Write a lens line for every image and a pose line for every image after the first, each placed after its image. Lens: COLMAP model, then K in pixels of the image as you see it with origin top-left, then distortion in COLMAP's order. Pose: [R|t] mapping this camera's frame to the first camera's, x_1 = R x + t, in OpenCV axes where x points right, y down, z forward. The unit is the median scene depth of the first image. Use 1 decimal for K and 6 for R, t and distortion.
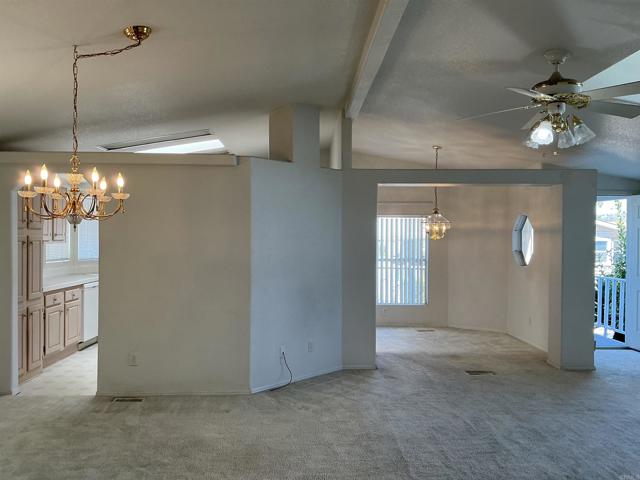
lens RADIAL K [[532.7, 0, 320.0], [0, 532.7, 241.0], [0, 0, 1]] dist [0.129094, -0.249722]
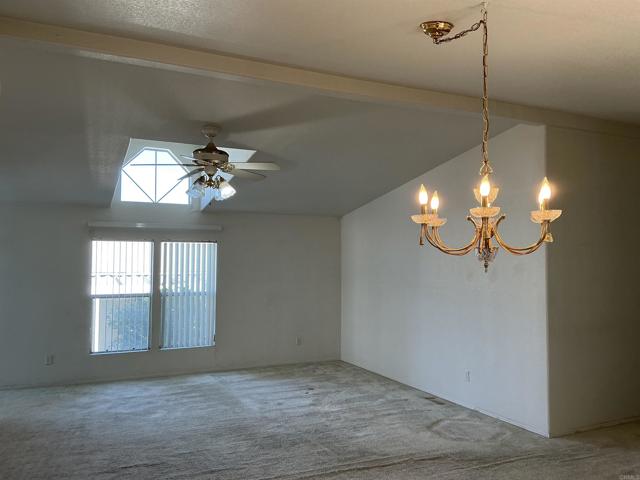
lens RADIAL K [[532.7, 0, 320.0], [0, 532.7, 241.0], [0, 0, 1]] dist [0.129094, -0.249722]
pose [[-0.421970, 0.029358, 0.906134, -0.616822], [0.000600, 0.999484, -0.032103, -0.018761], [-0.906610, -0.013002, -0.421770, 0.935591]]
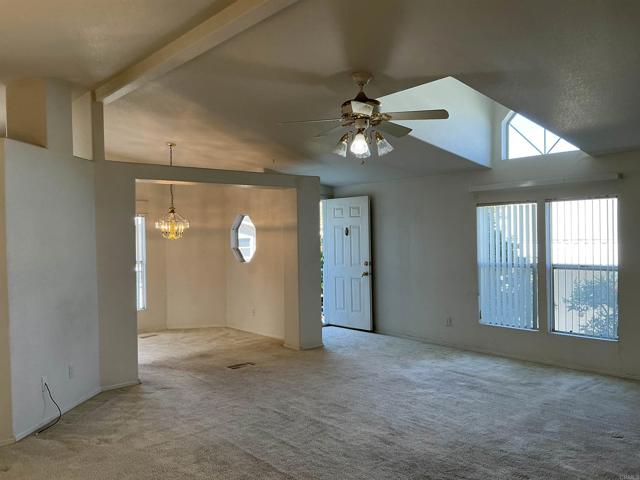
lens RADIAL K [[532.7, 0, 320.0], [0, 532.7, 241.0], [0, 0, 1]] dist [0.129094, -0.249722]
pose [[0.779638, -0.027382, 0.625632, -0.263473], [0.027311, 0.999580, 0.009714, -0.003089], [-0.625635, 0.009513, 0.780058, 0.110171]]
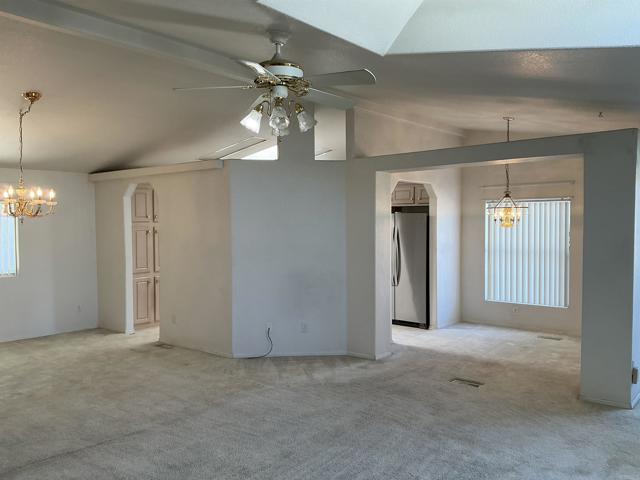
lens RADIAL K [[532.7, 0, 320.0], [0, 532.7, 241.0], [0, 0, 1]] dist [0.129094, -0.249722]
pose [[0.748722, 0.012240, -0.662771, 0.806276], [0.002015, 0.999783, 0.020740, -0.000862], [0.662881, -0.016864, 0.748535, 0.235751]]
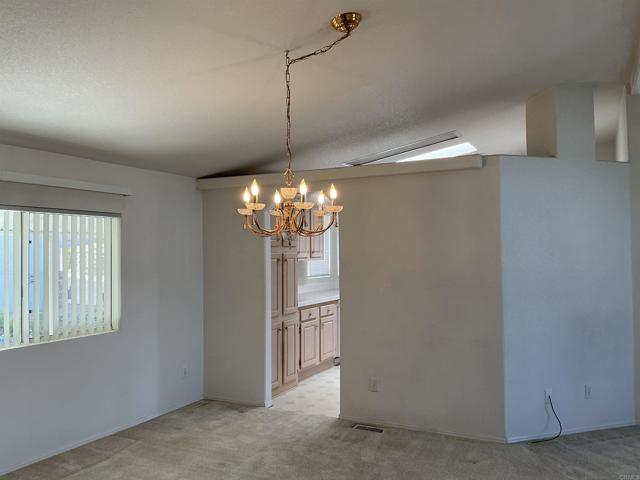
lens RADIAL K [[532.7, 0, 320.0], [0, 532.7, 241.0], [0, 0, 1]] dist [0.129094, -0.249722]
pose [[0.877949, -0.023978, -0.478154, 0.023088], [0.010908, 0.999488, -0.030093, -0.001887], [0.478631, 0.021205, 0.877760, 0.133434]]
